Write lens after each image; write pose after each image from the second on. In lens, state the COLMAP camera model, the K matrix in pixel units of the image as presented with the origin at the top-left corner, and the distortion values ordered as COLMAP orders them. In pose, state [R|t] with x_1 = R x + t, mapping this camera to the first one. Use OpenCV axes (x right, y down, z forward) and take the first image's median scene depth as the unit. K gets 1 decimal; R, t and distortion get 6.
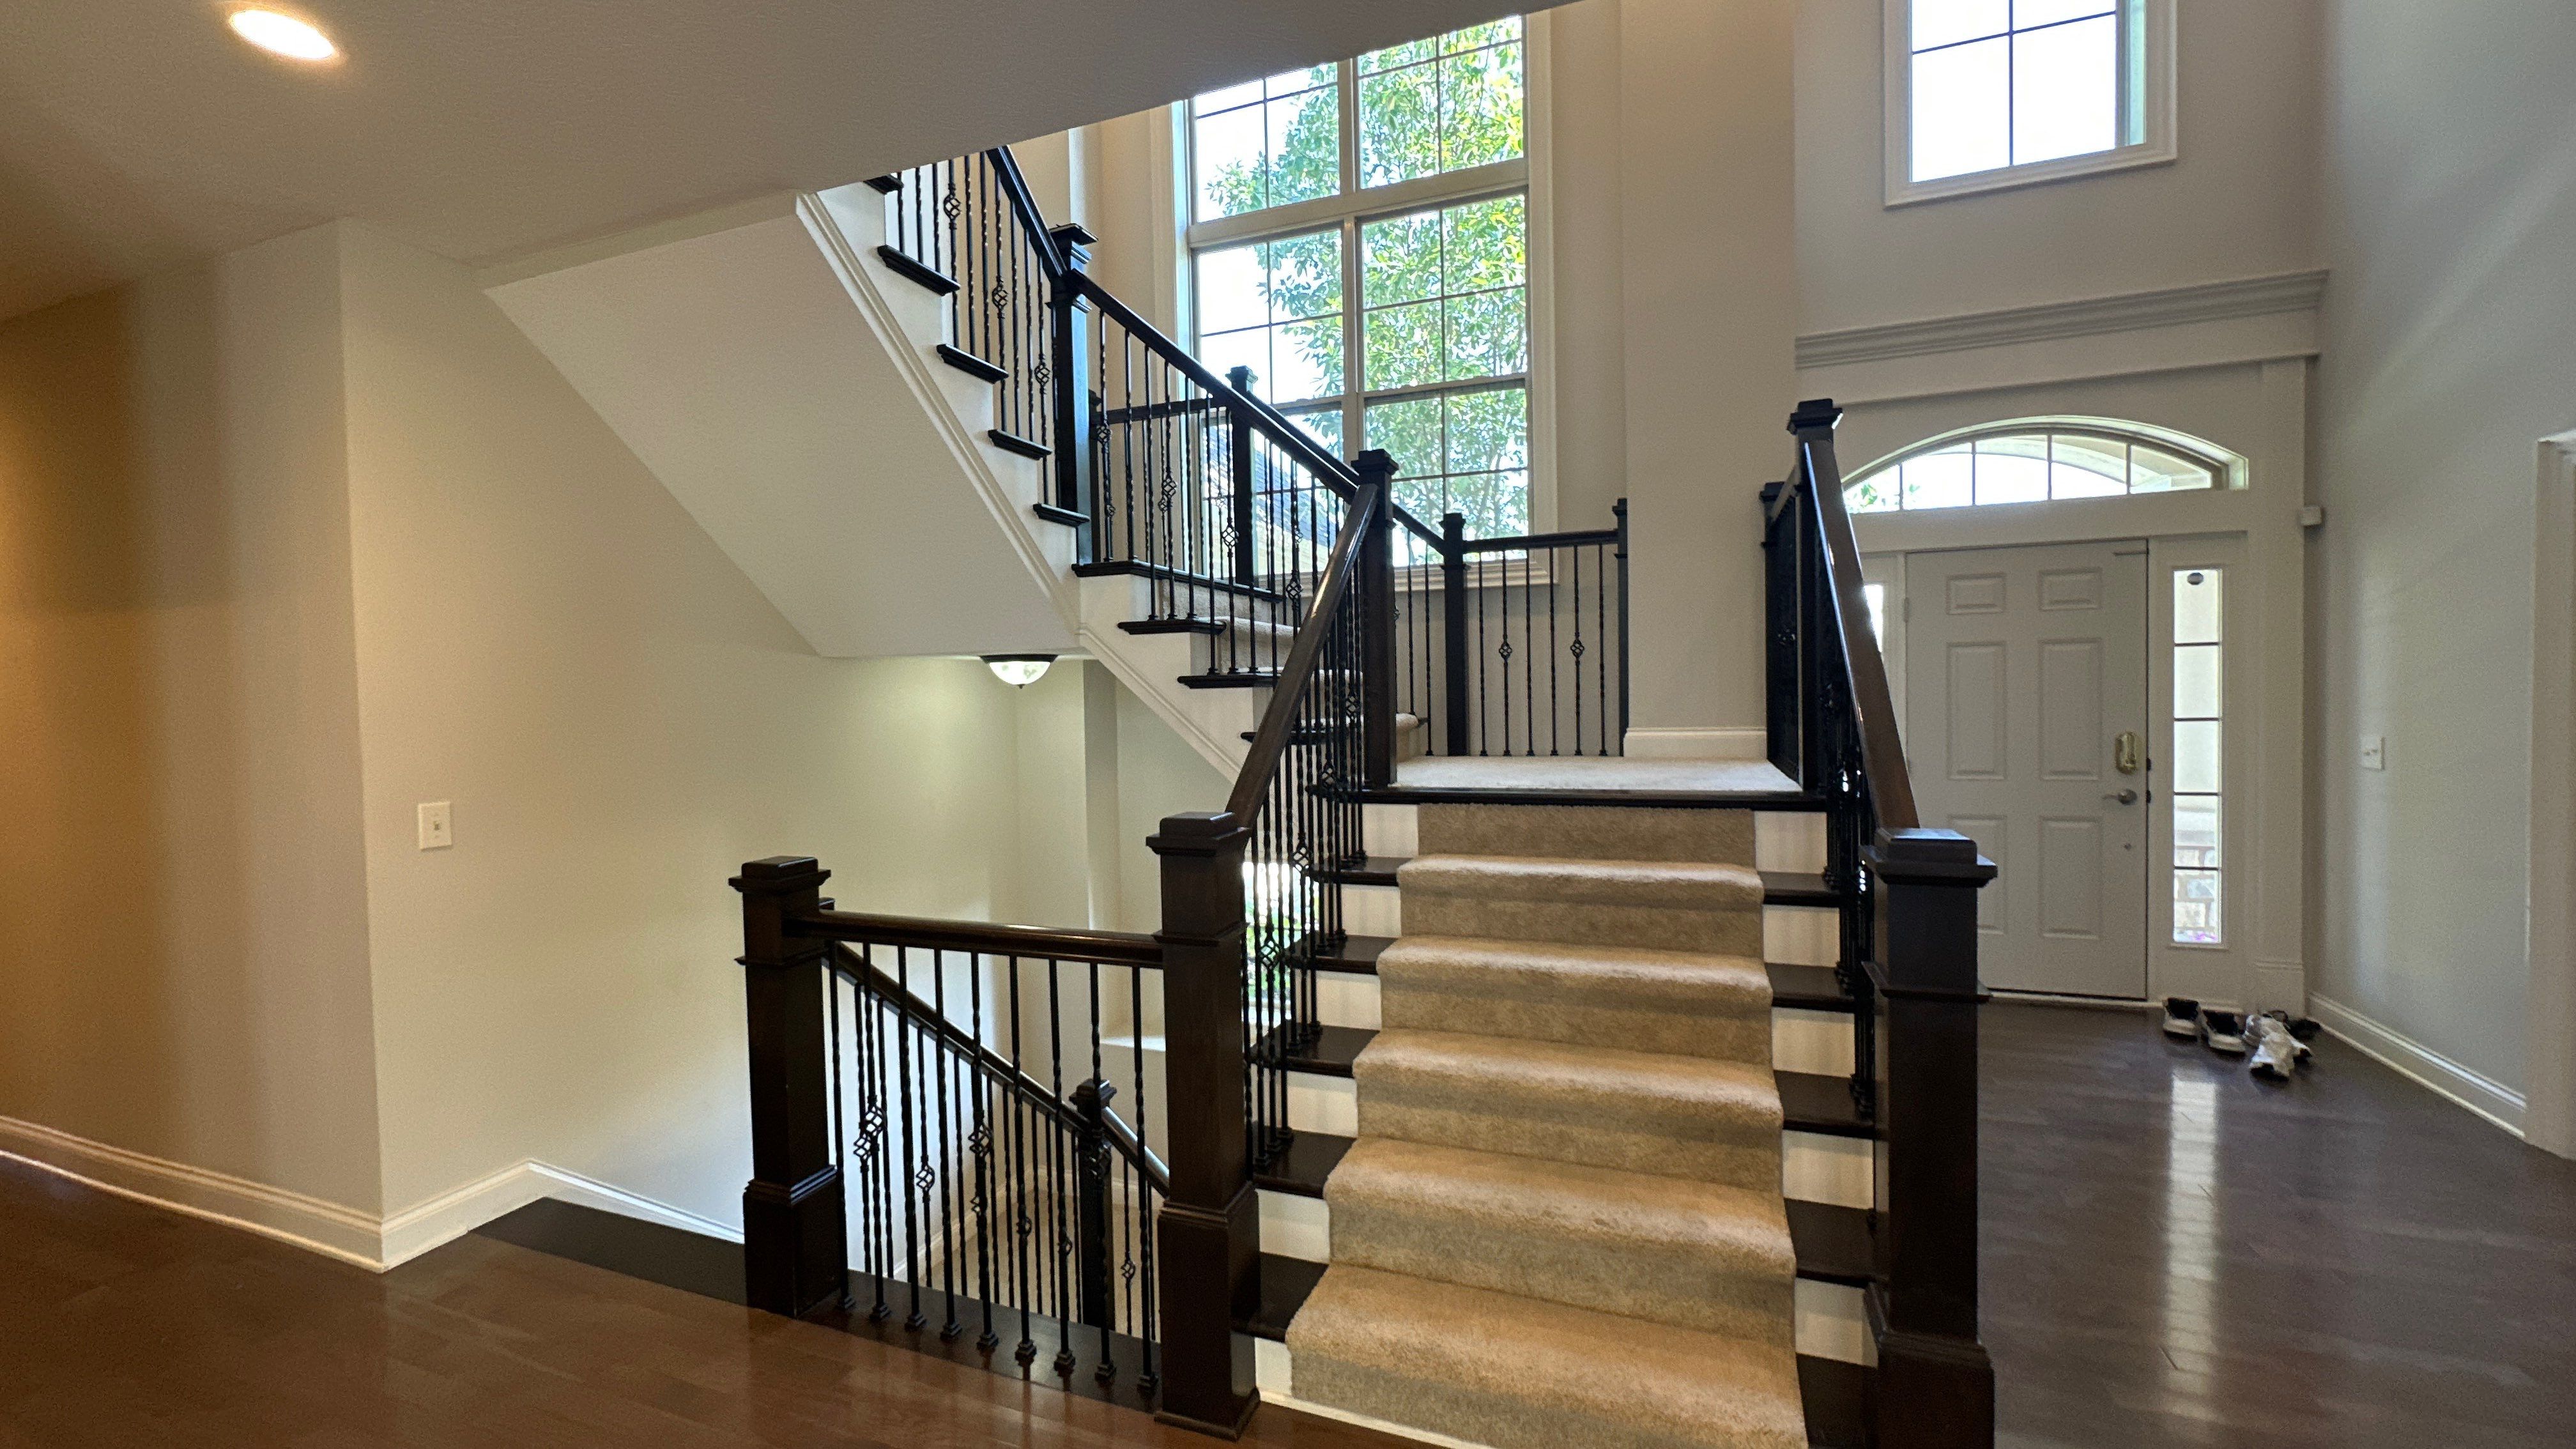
lens RADIAL K [[1033.1, 0, 1288.8], [0, 1033.1, 717.6], [0, 0, 1]] dist [-0.003101, 0.000228]
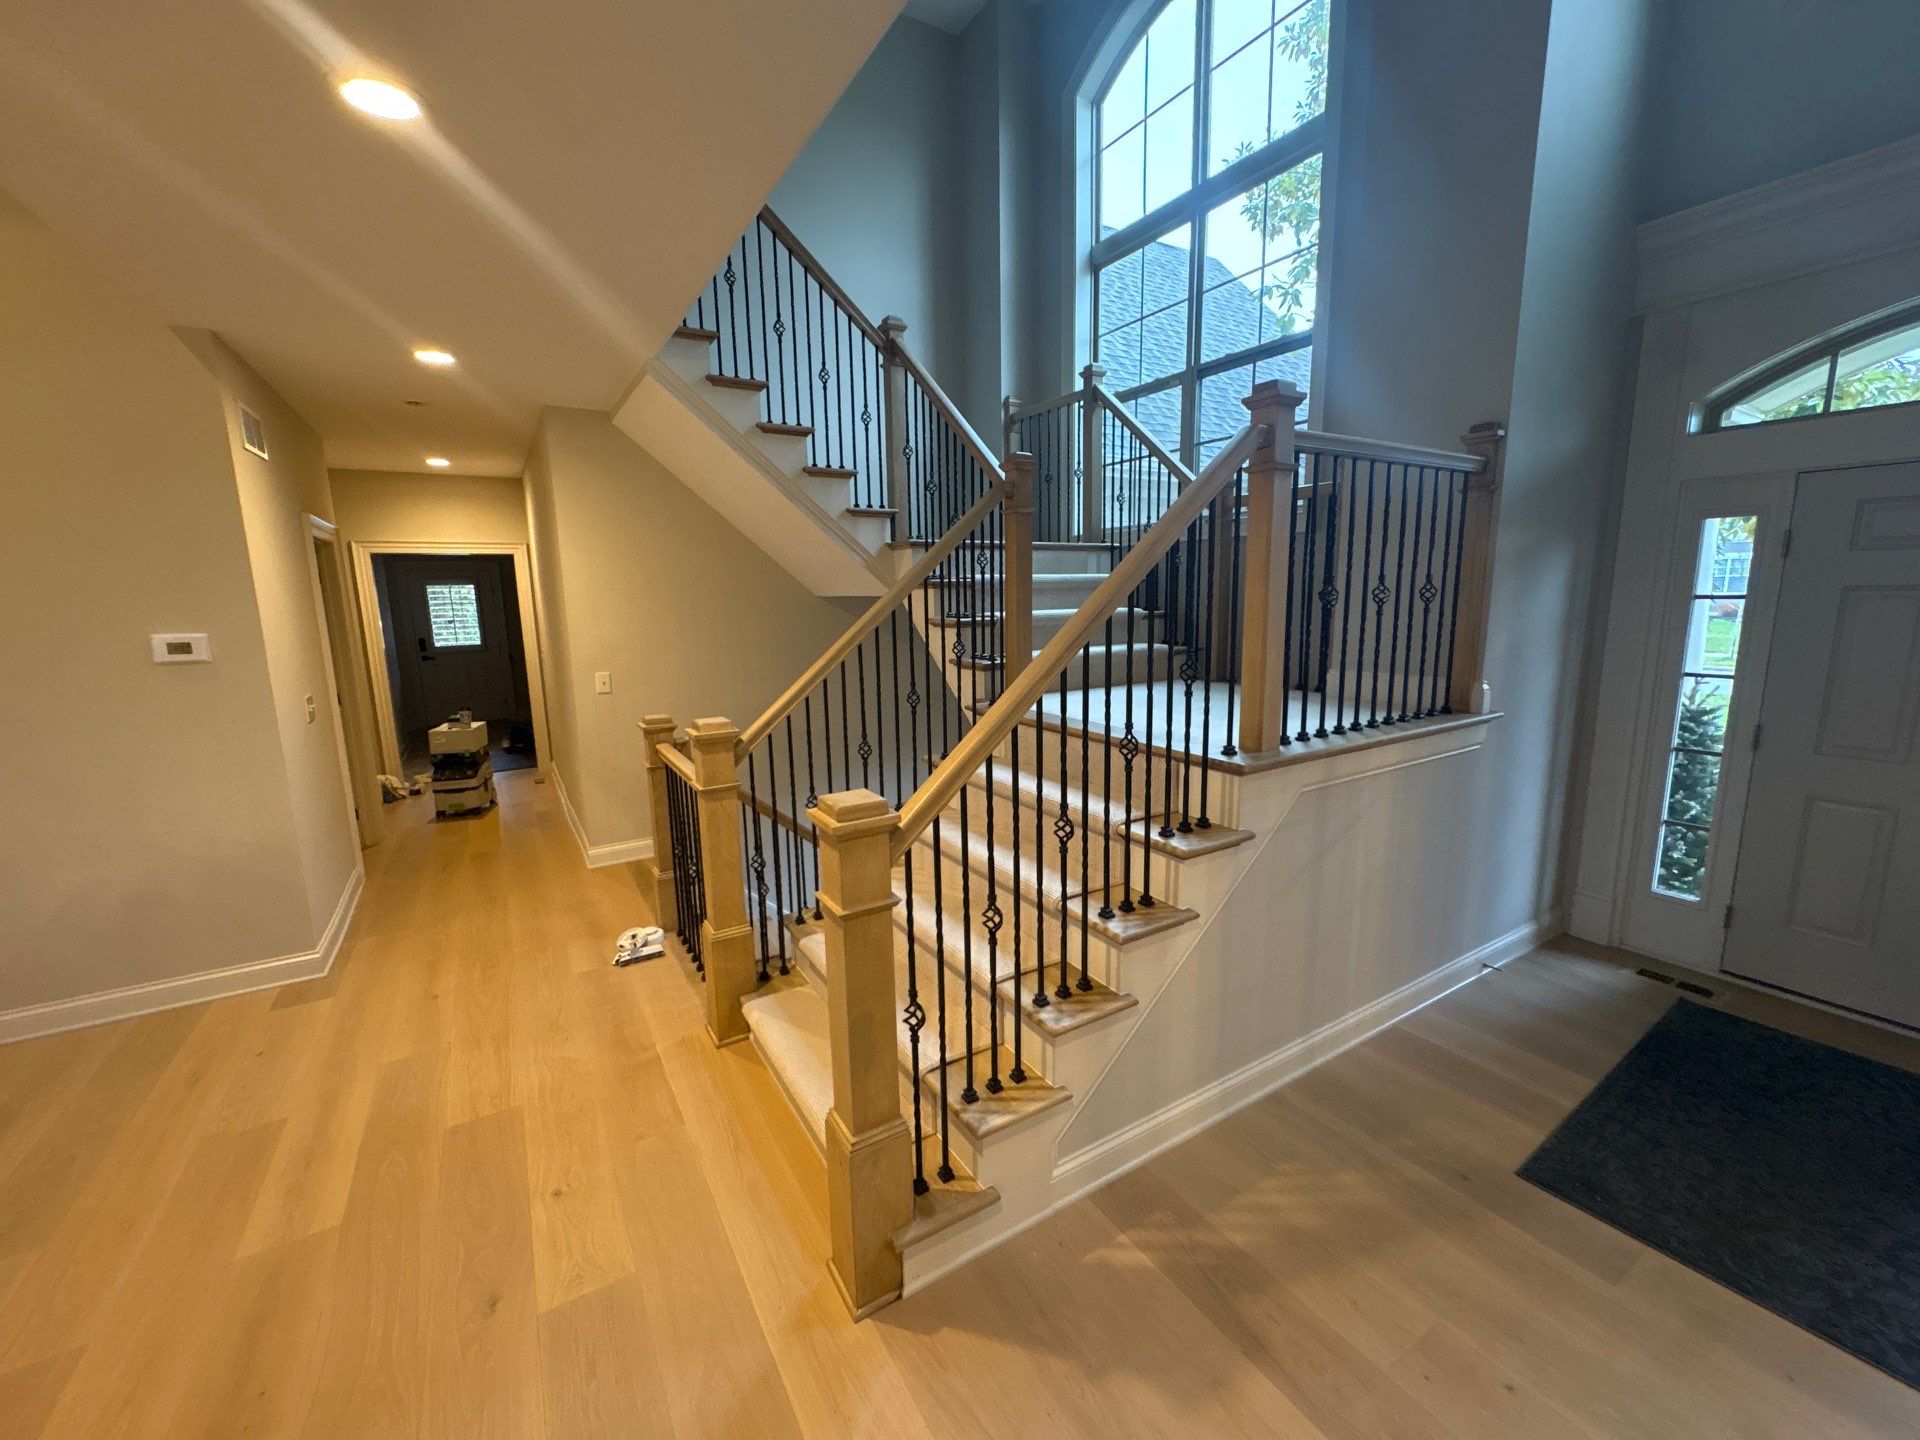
lens RADIAL K [[764.1, 0, 962.9], [0, 764.1, 719.8], [0, 0, 1]] dist [0.001150, -0.000235]
pose [[0.794338, 0.109238, -0.597574, 0.611577], [-0.015585, 0.987040, 0.159717, -0.072606], [0.607277, -0.117556, 0.785745, 0.136212]]
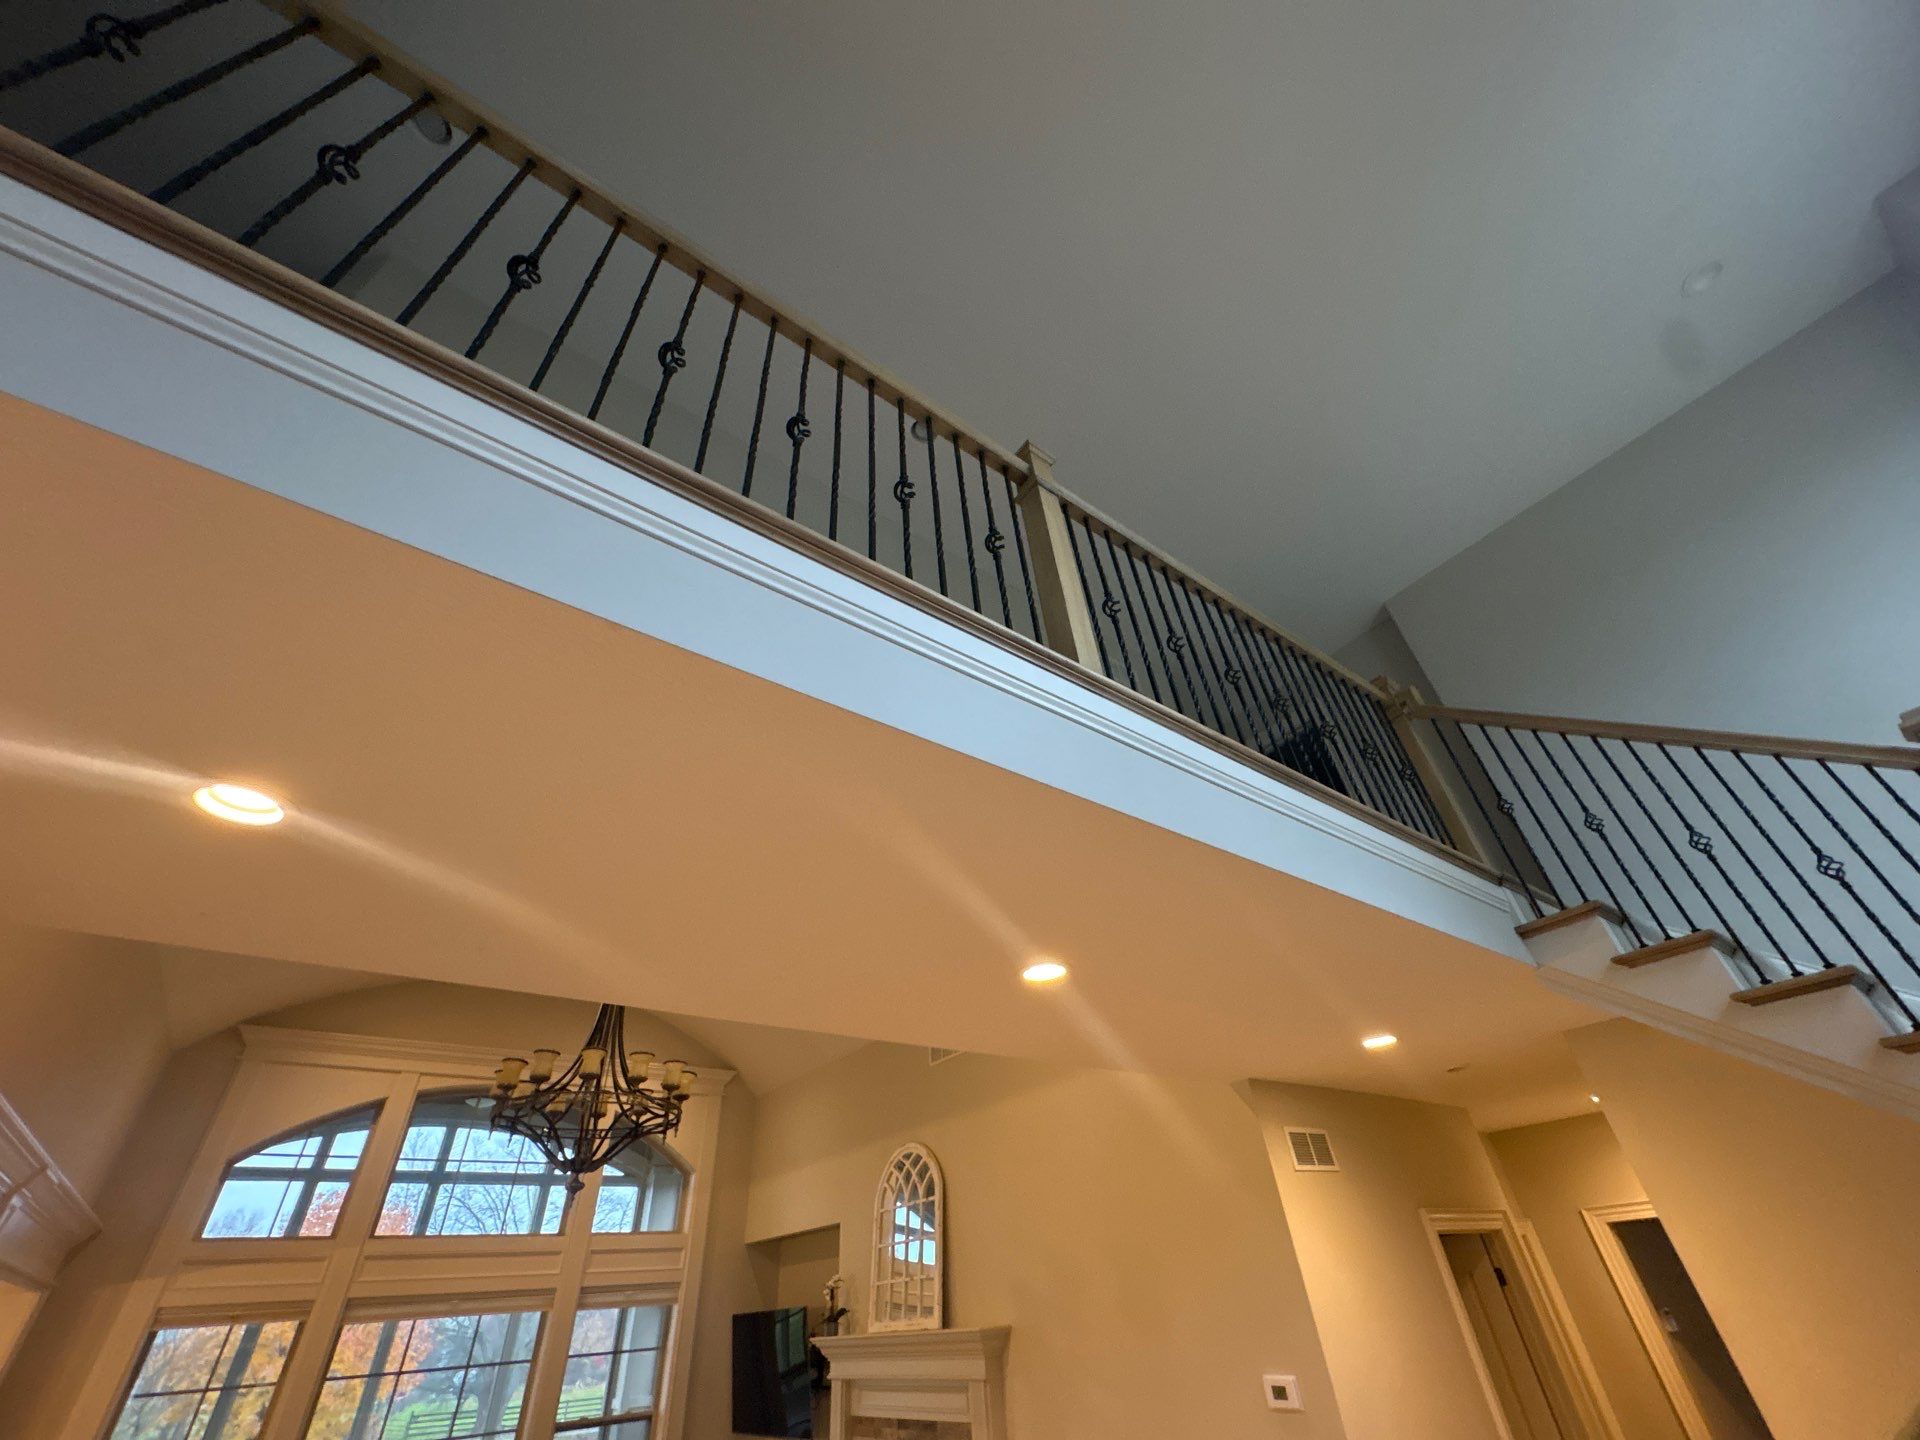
lens RADIAL K [[762.6, 0, 951.7], [0, 762.6, 724.6], [0, 0, 1]] dist [-0.001058, -0.000515]
pose [[-0.535884, -0.467729, -0.702893, 0.658864], [0.056193, 0.810919, -0.582454, -0.144896], [0.842420, -0.351625, -0.408276, 0.616121]]
